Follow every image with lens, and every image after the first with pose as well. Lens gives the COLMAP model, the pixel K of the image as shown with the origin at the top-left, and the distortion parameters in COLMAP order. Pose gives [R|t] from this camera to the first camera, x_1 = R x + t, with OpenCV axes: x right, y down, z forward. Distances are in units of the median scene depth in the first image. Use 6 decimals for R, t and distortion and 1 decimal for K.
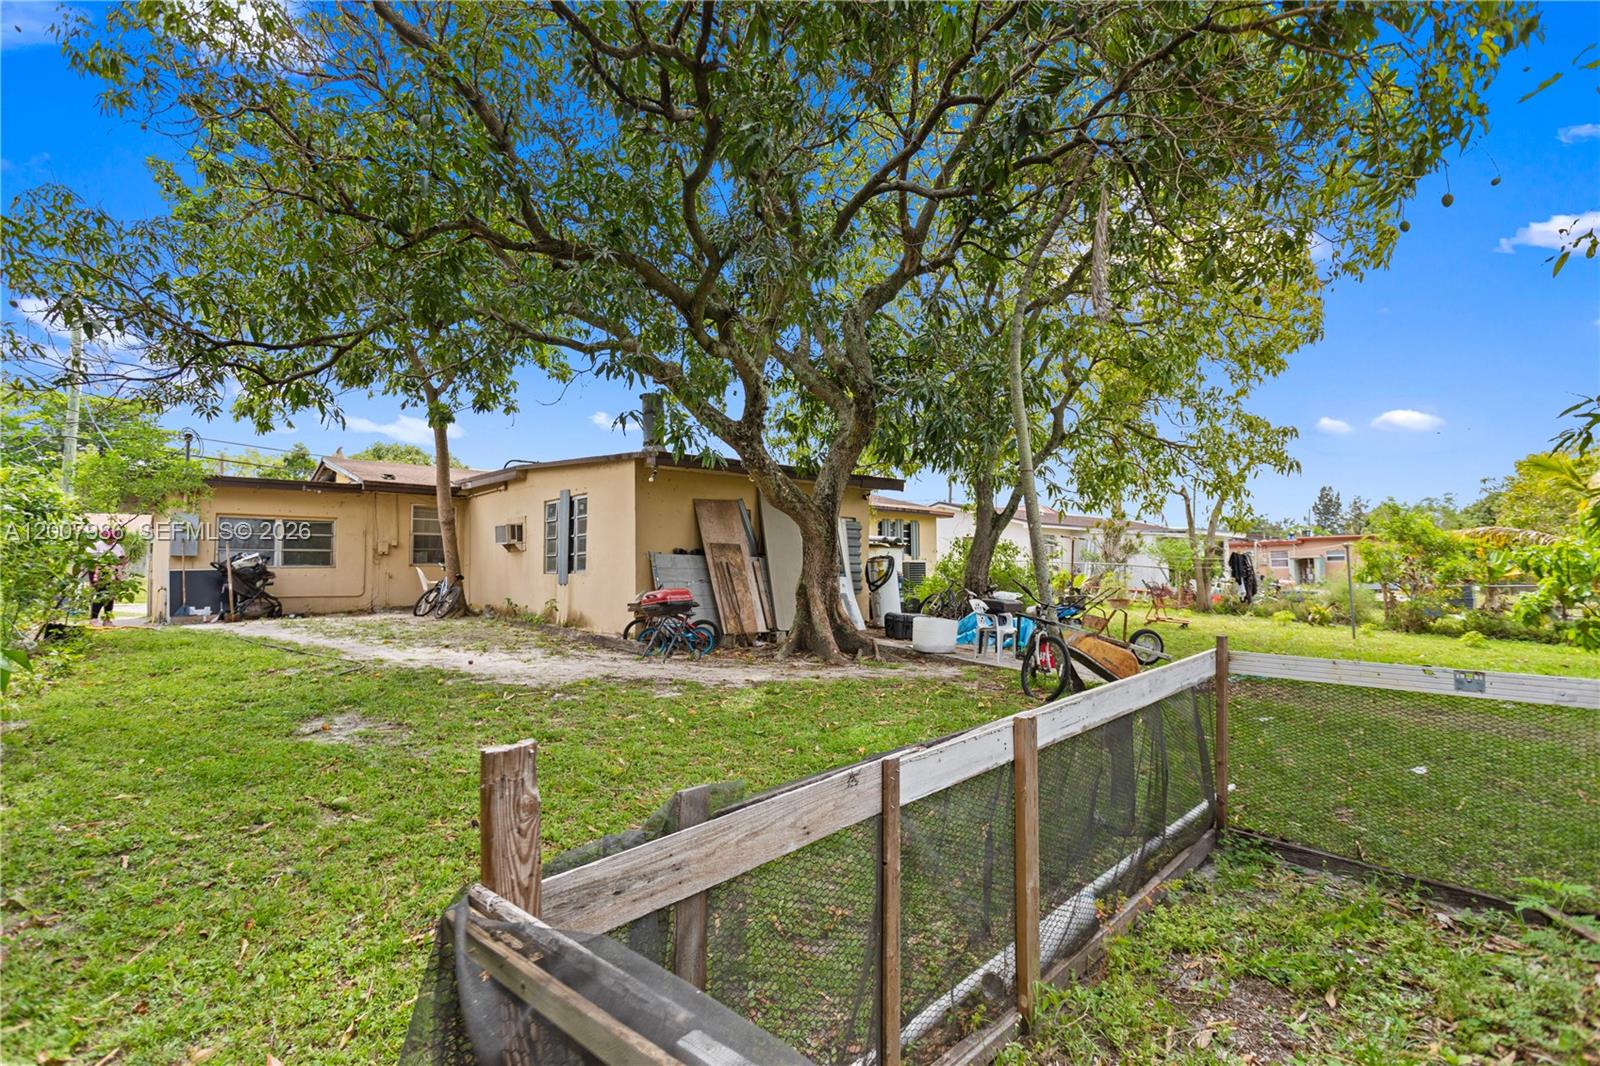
lens RADIAL K [[781.8, 0, 799.8], [0, 781.8, 547.3], [0, 0, 1]] dist [0.000858, -0.000107]
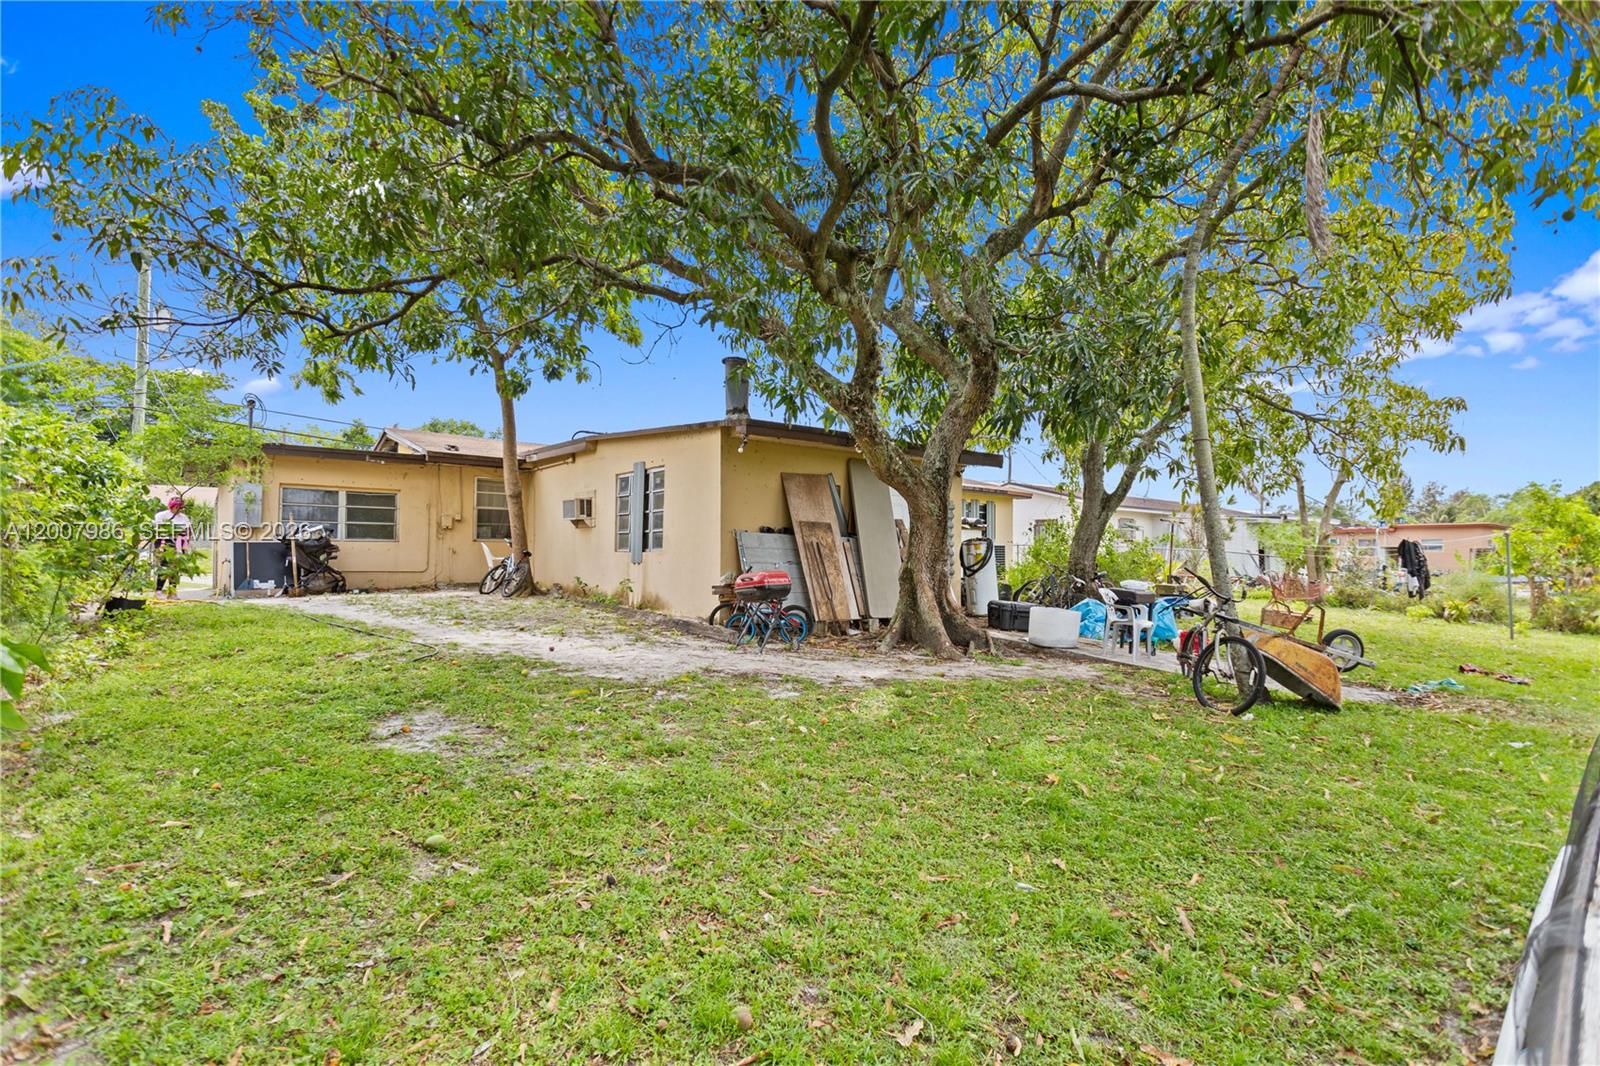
lens RADIAL K [[774.6, 0, 794.8], [0, 774.6, 552.0], [0, 0, 1]] dist [-0.000703, 0.000462]
pose [[0.998455, 0.015850, -0.053266, -0.085146], [-0.014218, 0.999422, 0.030884, 0.003218], [0.053725, -0.030079, 0.998103, 0.112727]]
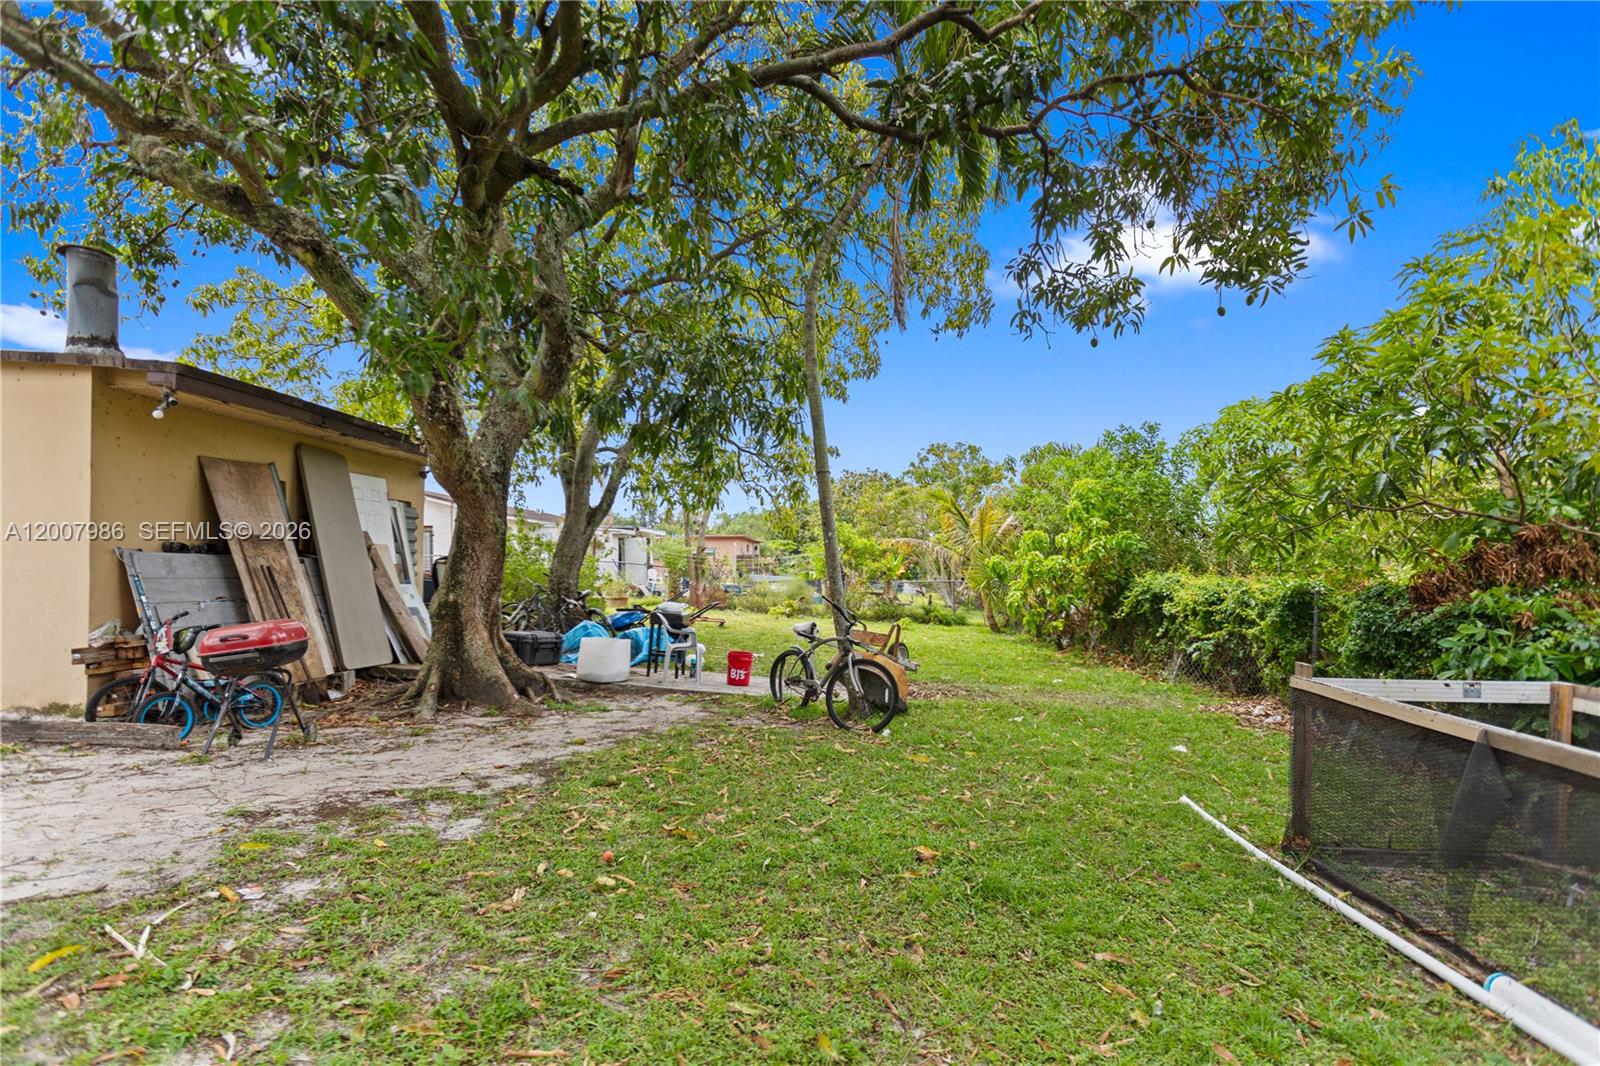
lens RADIAL K [[774.6, 0, 794.8], [0, 774.6, 552.0], [0, 0, 1]] dist [-0.000703, 0.000462]
pose [[0.678548, 0.014309, 0.734416, -0.308233], [-0.031449, 0.999459, 0.009584, -0.012593], [-0.733882, -0.029600, 0.678632, 0.352042]]
